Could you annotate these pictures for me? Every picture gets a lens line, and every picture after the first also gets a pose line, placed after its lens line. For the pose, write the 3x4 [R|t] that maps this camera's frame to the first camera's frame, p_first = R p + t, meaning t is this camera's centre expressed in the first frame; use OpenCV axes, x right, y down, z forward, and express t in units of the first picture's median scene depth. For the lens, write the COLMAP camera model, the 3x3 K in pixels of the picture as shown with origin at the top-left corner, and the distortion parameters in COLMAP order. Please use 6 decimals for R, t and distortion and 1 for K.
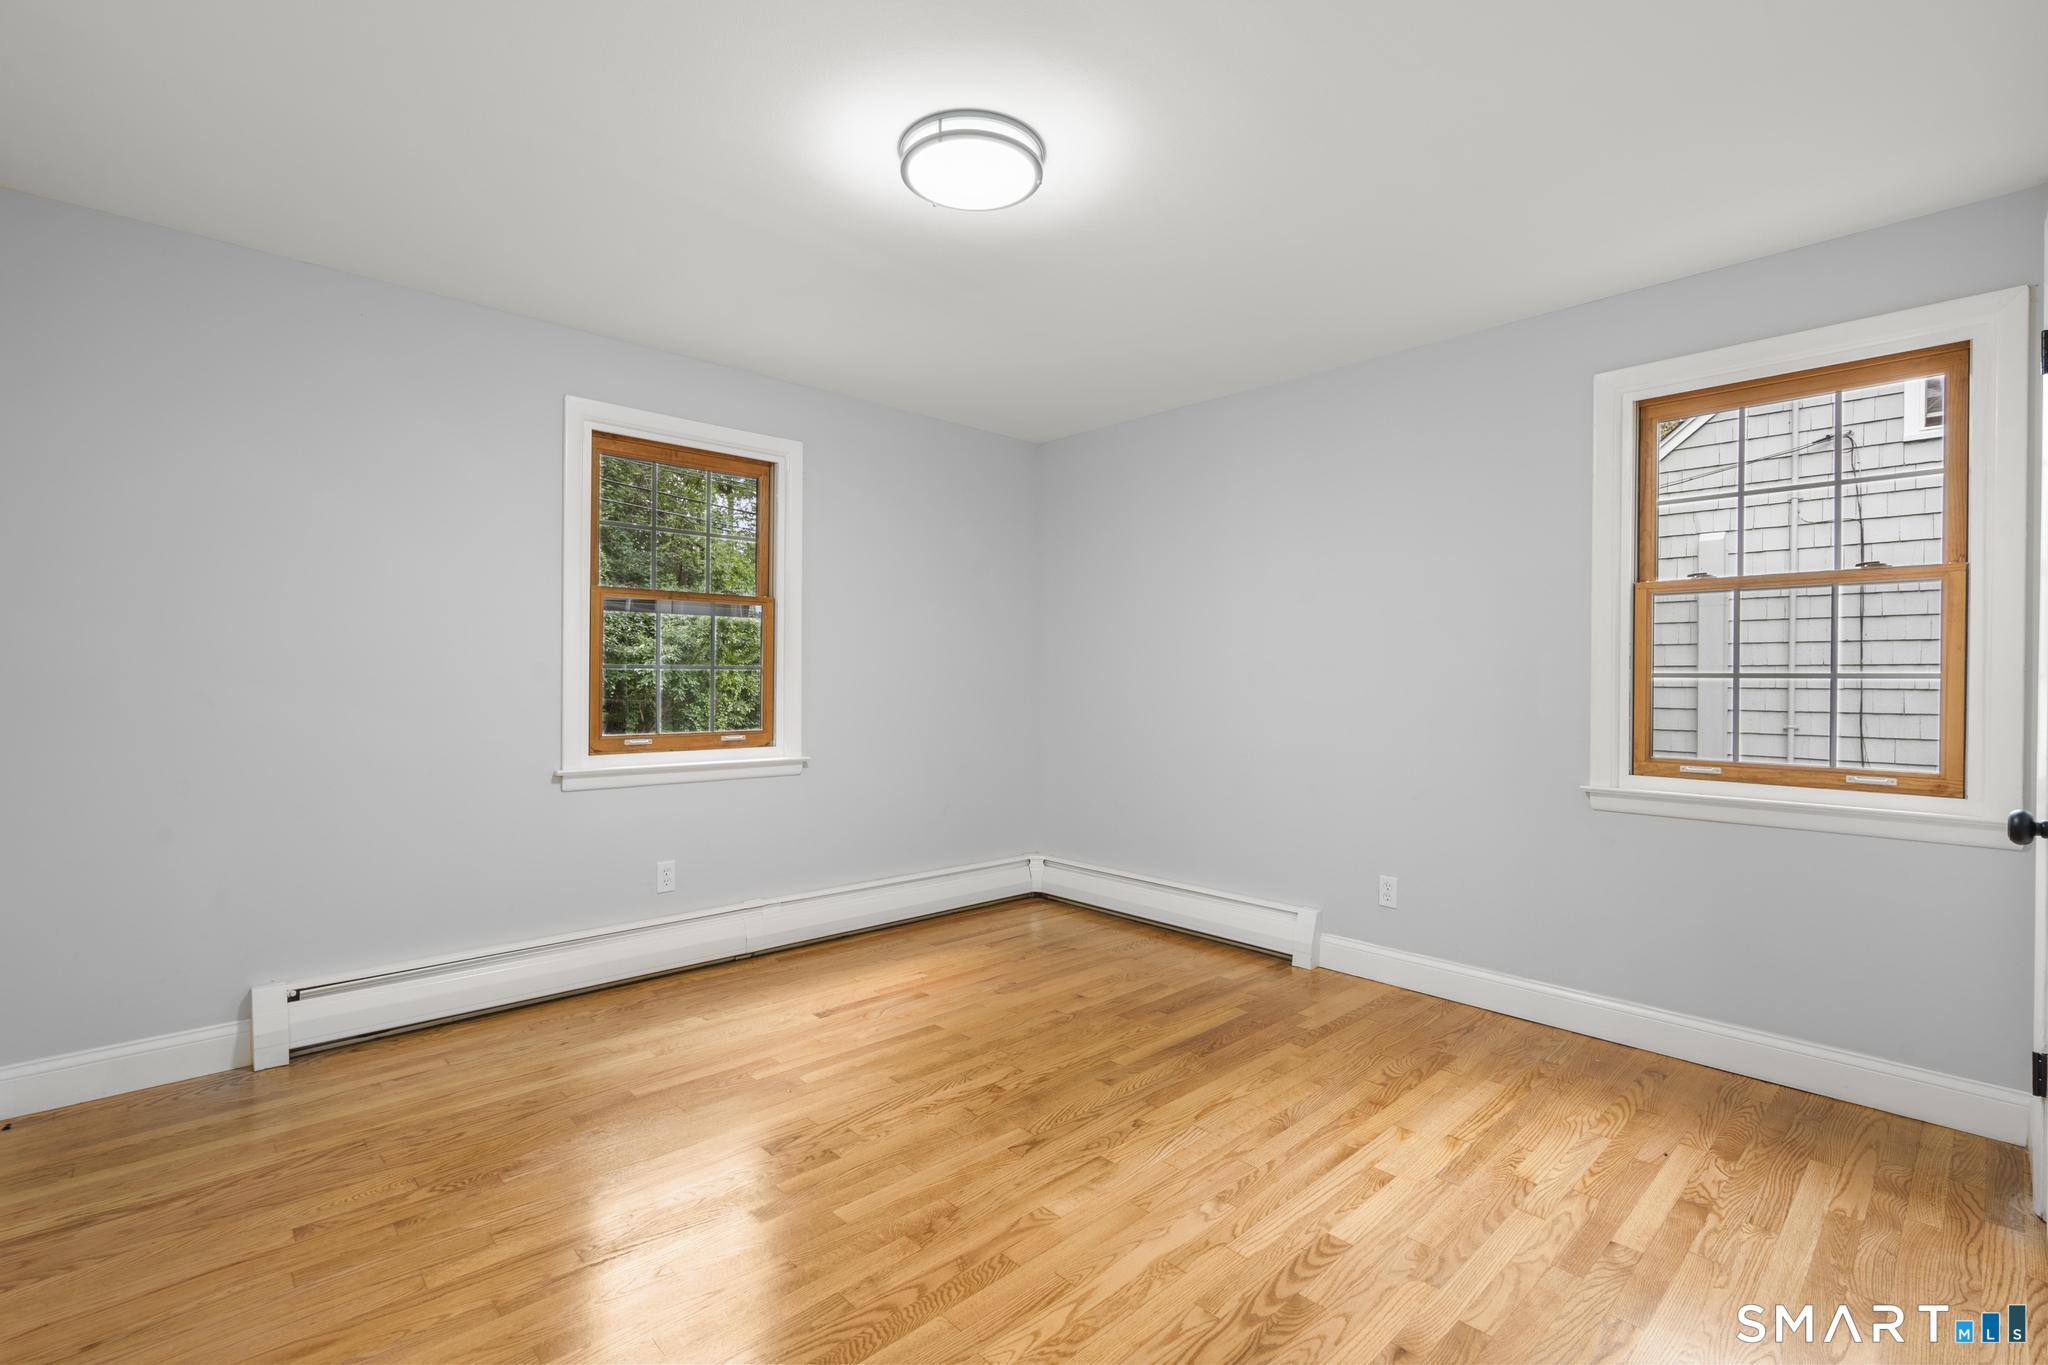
lens RADIAL K [[917.4, 0, 1024.4], [0, 917.4, 700.3], [0, 0, 1]] dist [-0.006543, 0.004141]
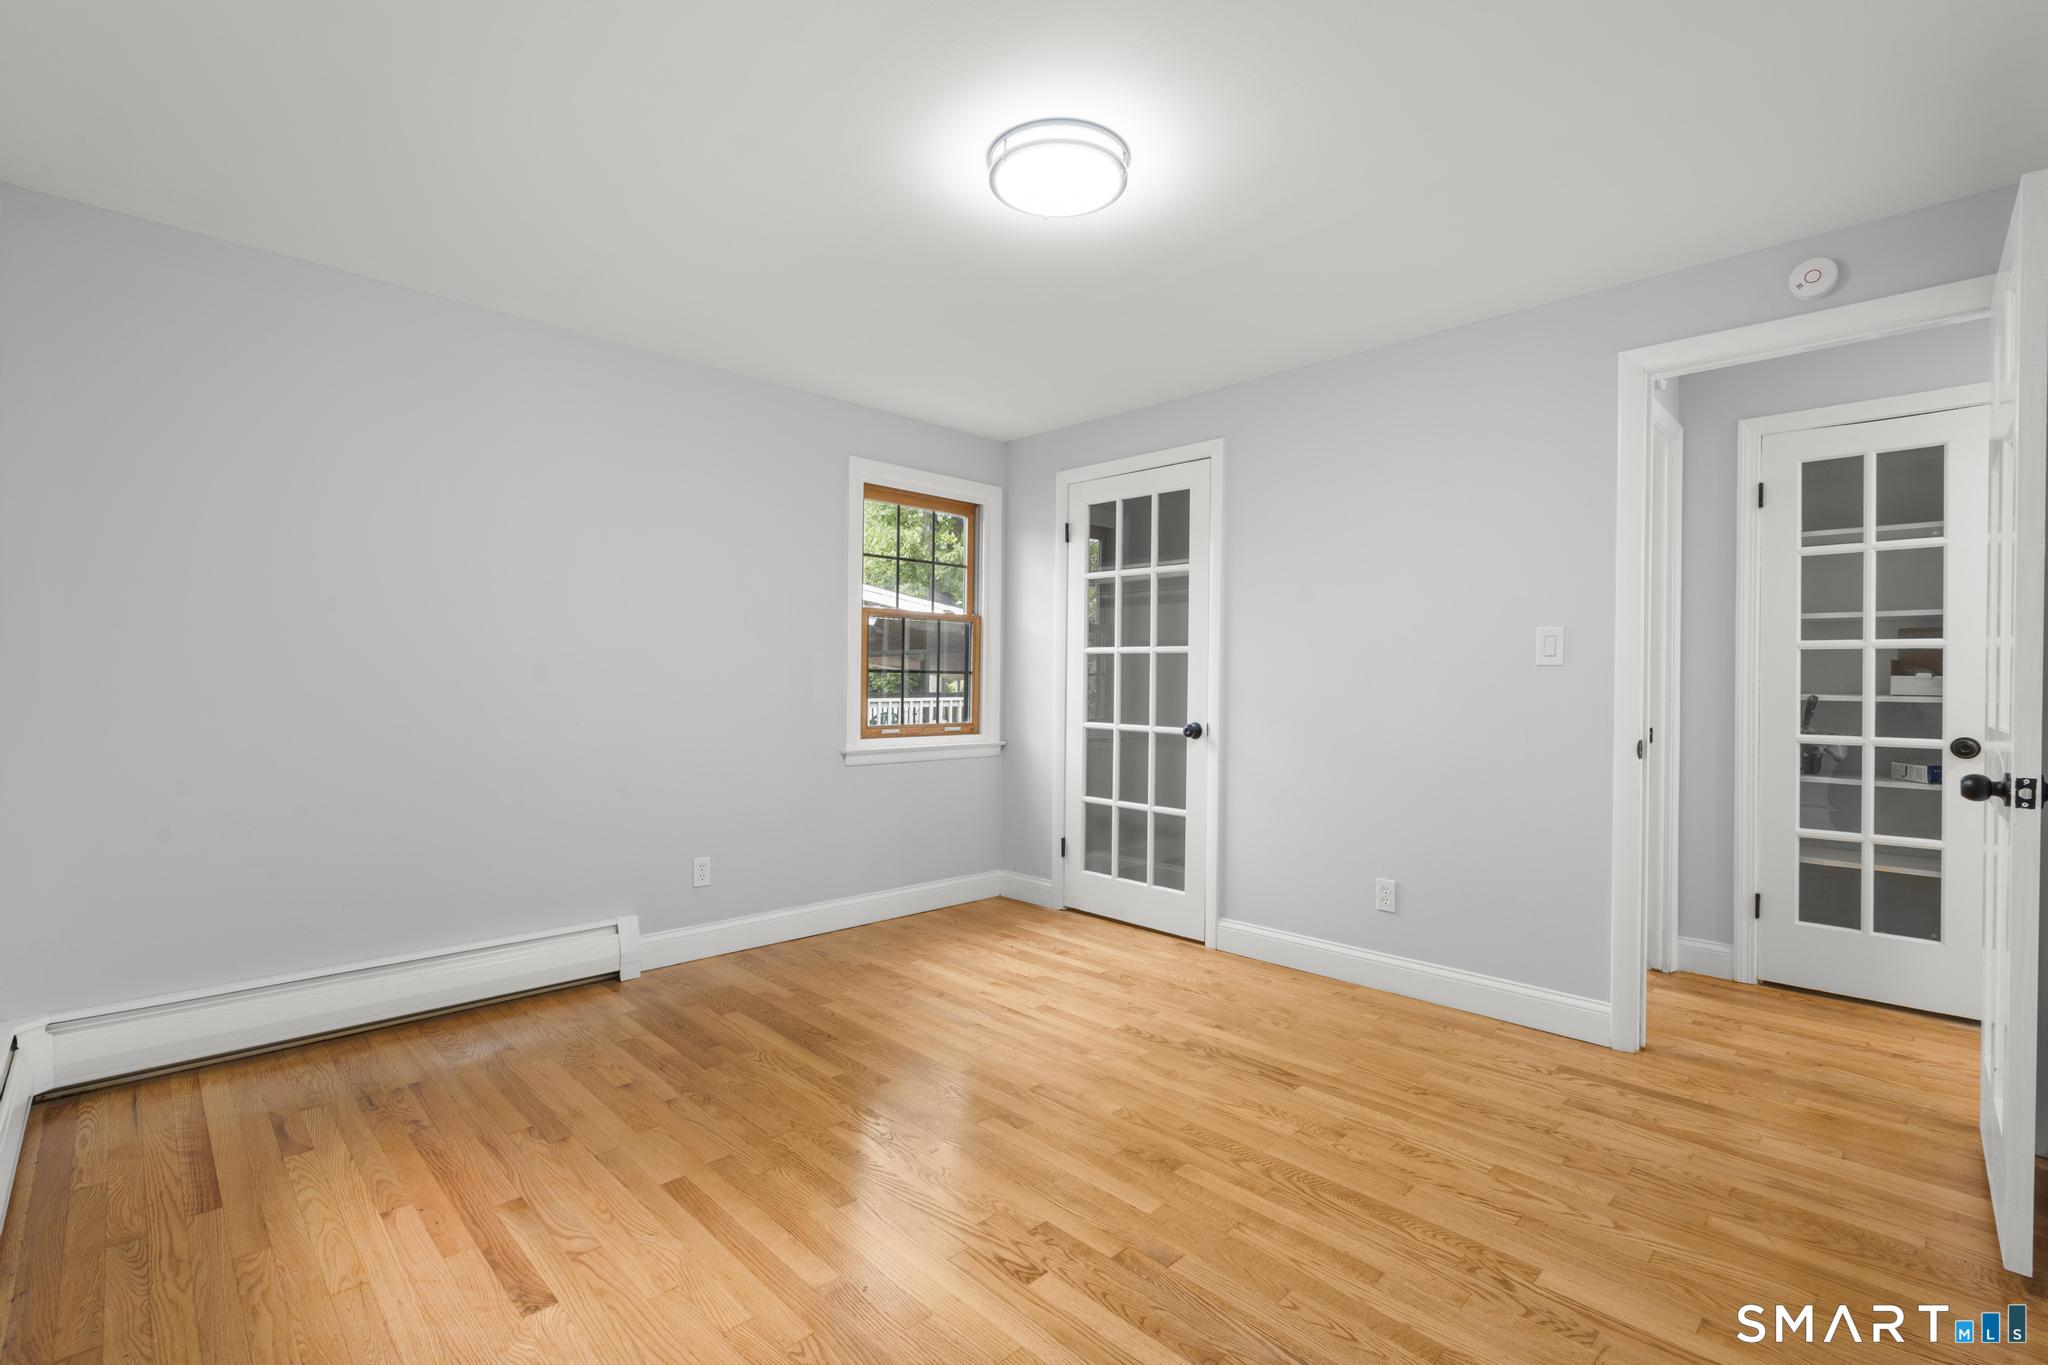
lens RADIAL K [[917.4, 0, 1029.9], [0, 917.4, 673.7], [0, 0, 1]] dist [-0.006543, 0.004141]
pose [[-0.032514, 0.004908, 0.999459, -0.789992], [0.014406, 0.999886, -0.004441, -0.009702], [-0.999367, 0.014254, -0.032581, 0.768269]]
